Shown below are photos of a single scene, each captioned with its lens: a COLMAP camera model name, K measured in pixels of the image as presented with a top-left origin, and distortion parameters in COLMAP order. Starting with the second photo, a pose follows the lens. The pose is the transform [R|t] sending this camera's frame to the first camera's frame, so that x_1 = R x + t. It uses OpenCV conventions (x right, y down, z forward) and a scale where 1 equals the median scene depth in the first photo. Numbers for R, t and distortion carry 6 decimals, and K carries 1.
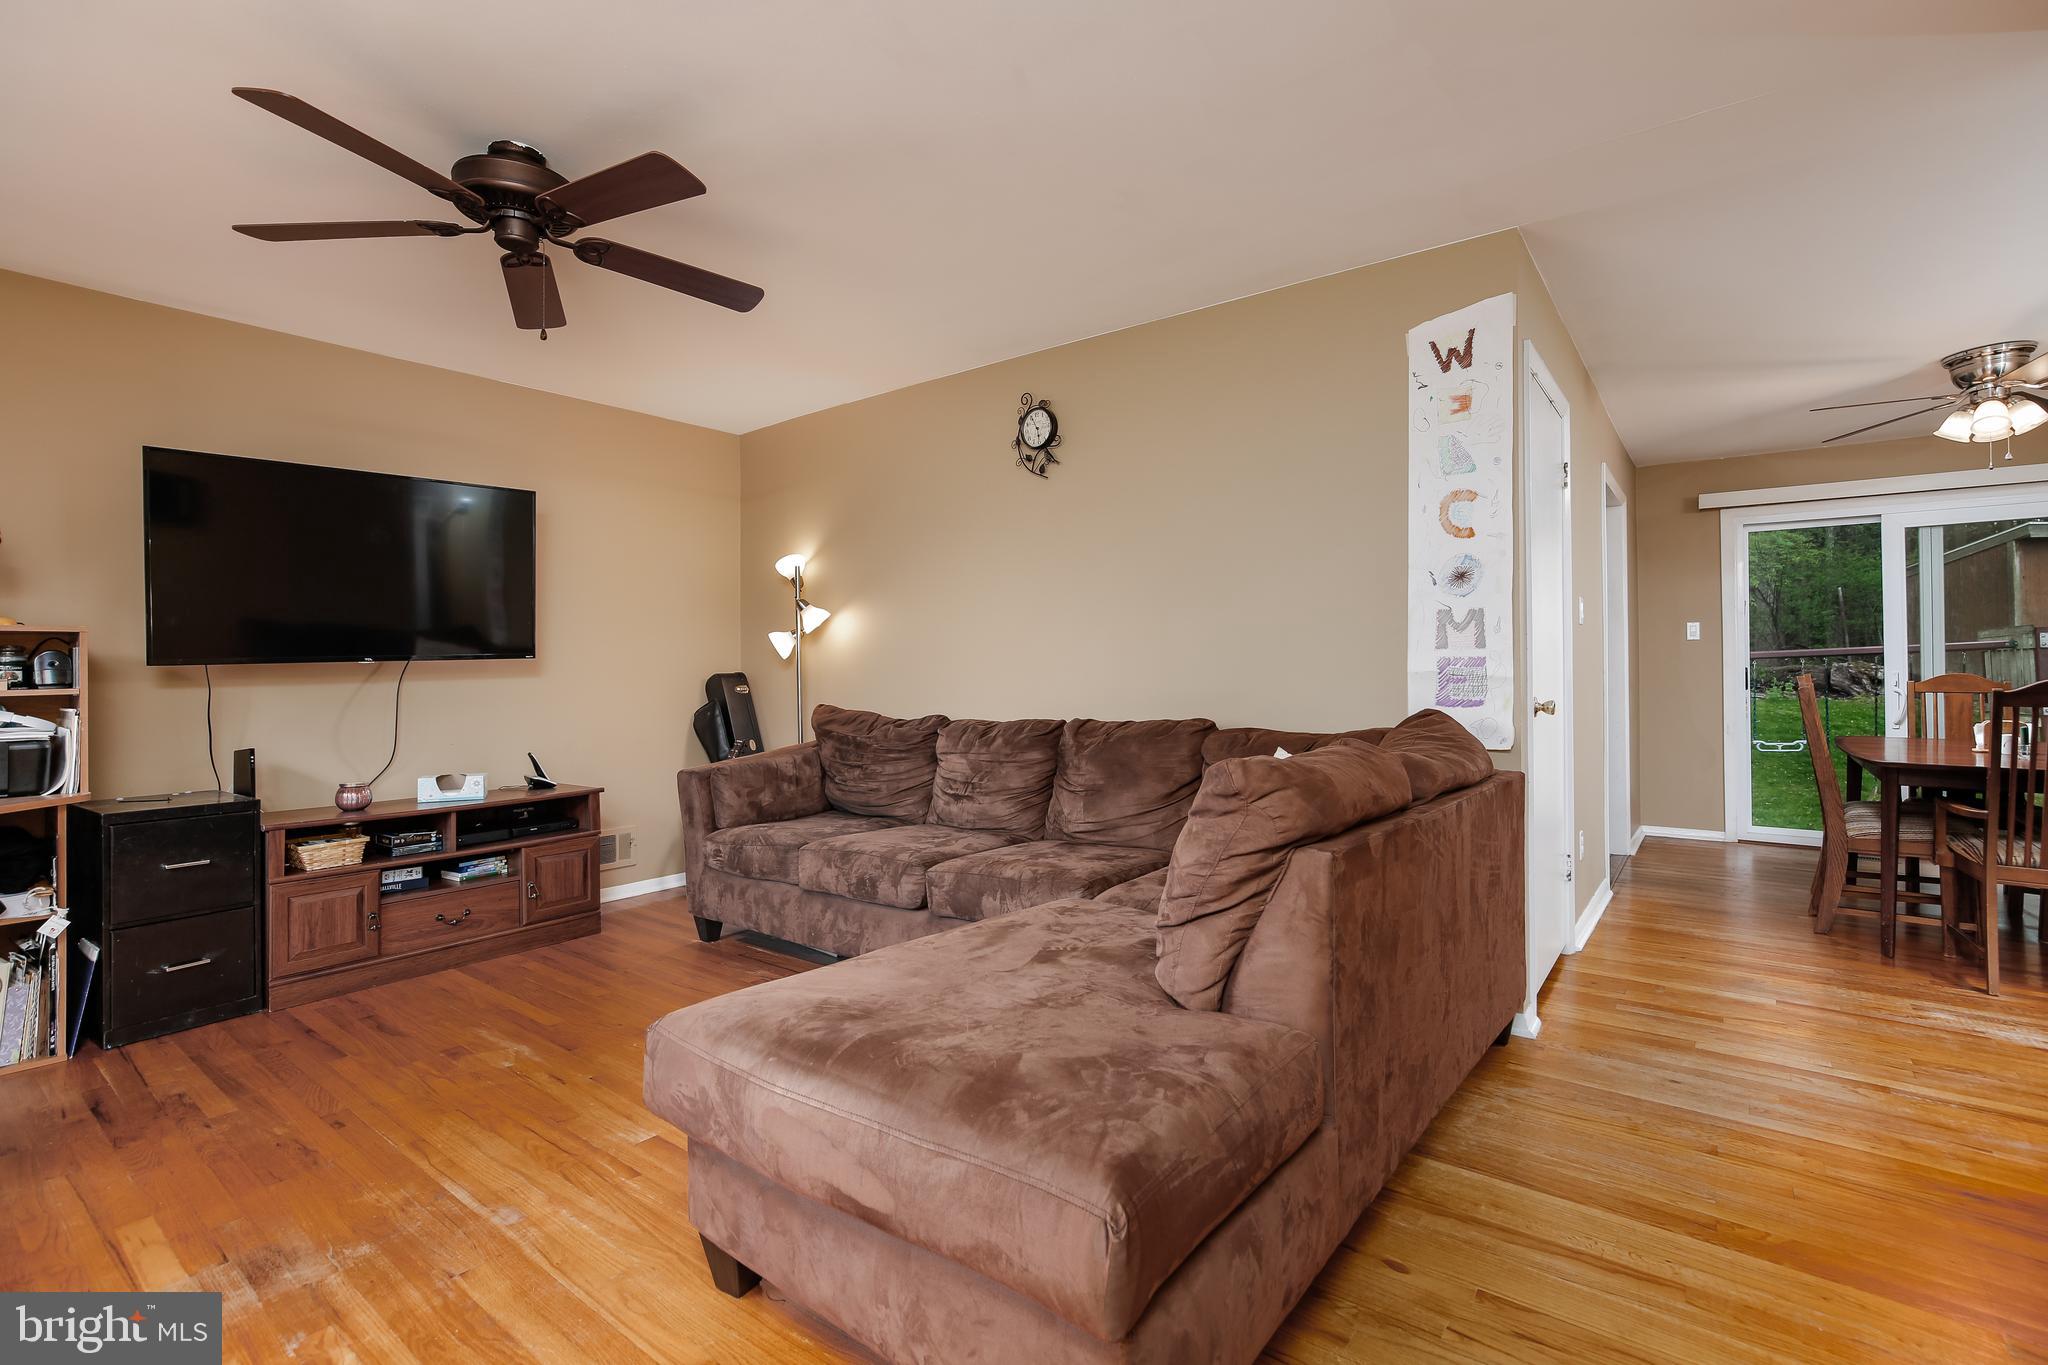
lens RADIAL K [[901.9, 0, 1017.8], [0, 901.9, 673.1], [0, 0, 1]] dist [-0.011183, 0.003695]
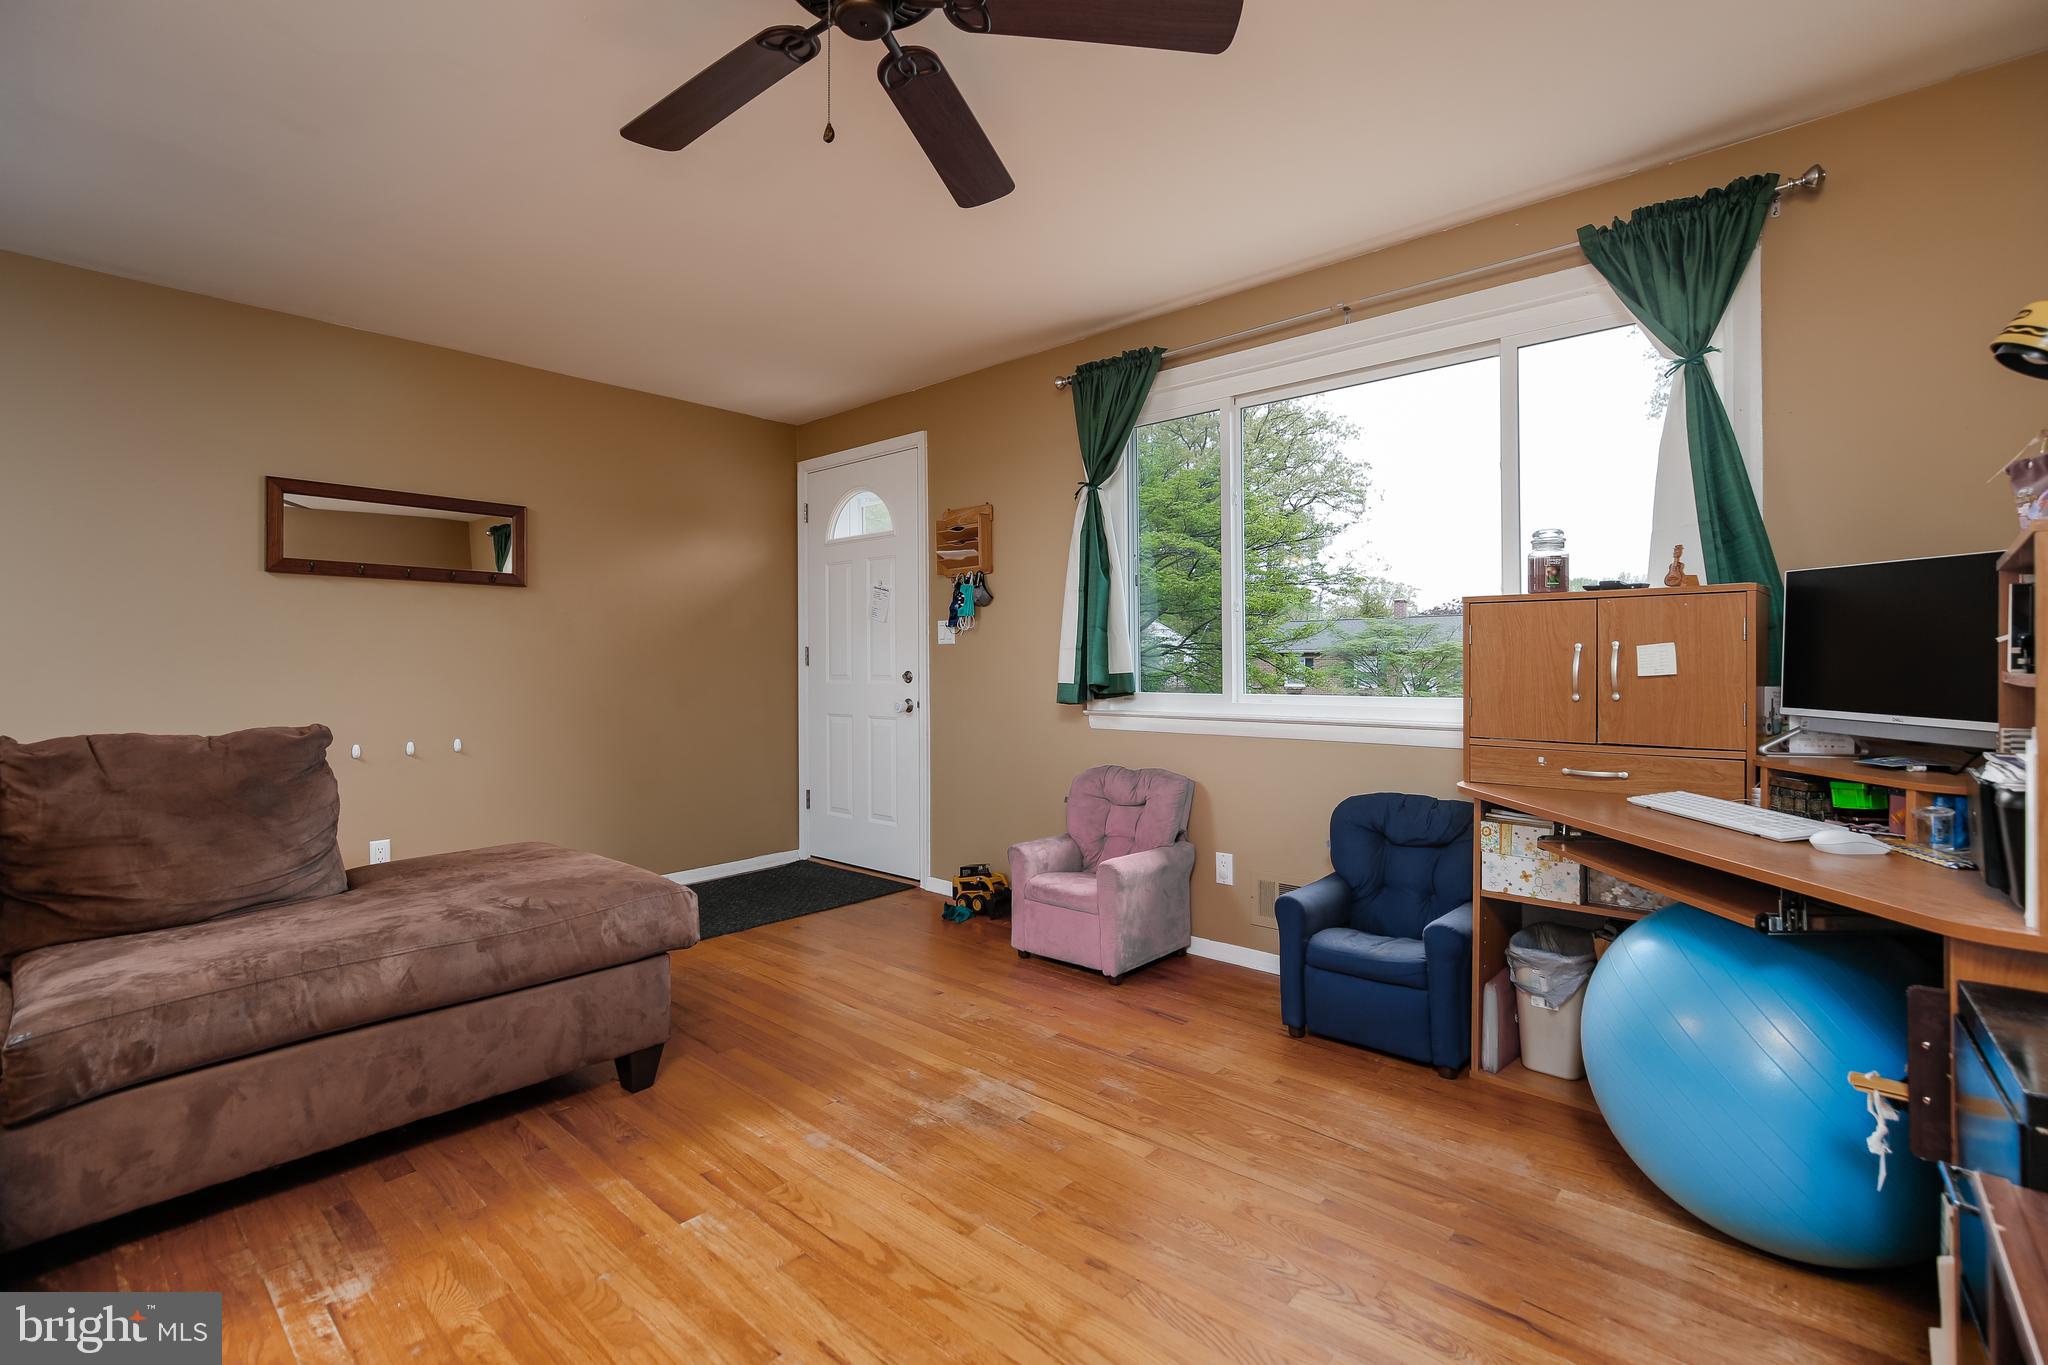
lens RADIAL K [[901.9, 0, 1028.0], [0, 901.9, 672.9], [0, 0, 1]] dist [-0.011183, 0.003695]
pose [[-0.998234, 0.007568, 0.058922, -0.895417], [0.007849, 0.999959, 0.004533, 0.018463], [-0.058885, 0.004988, -0.998252, 2.084421]]
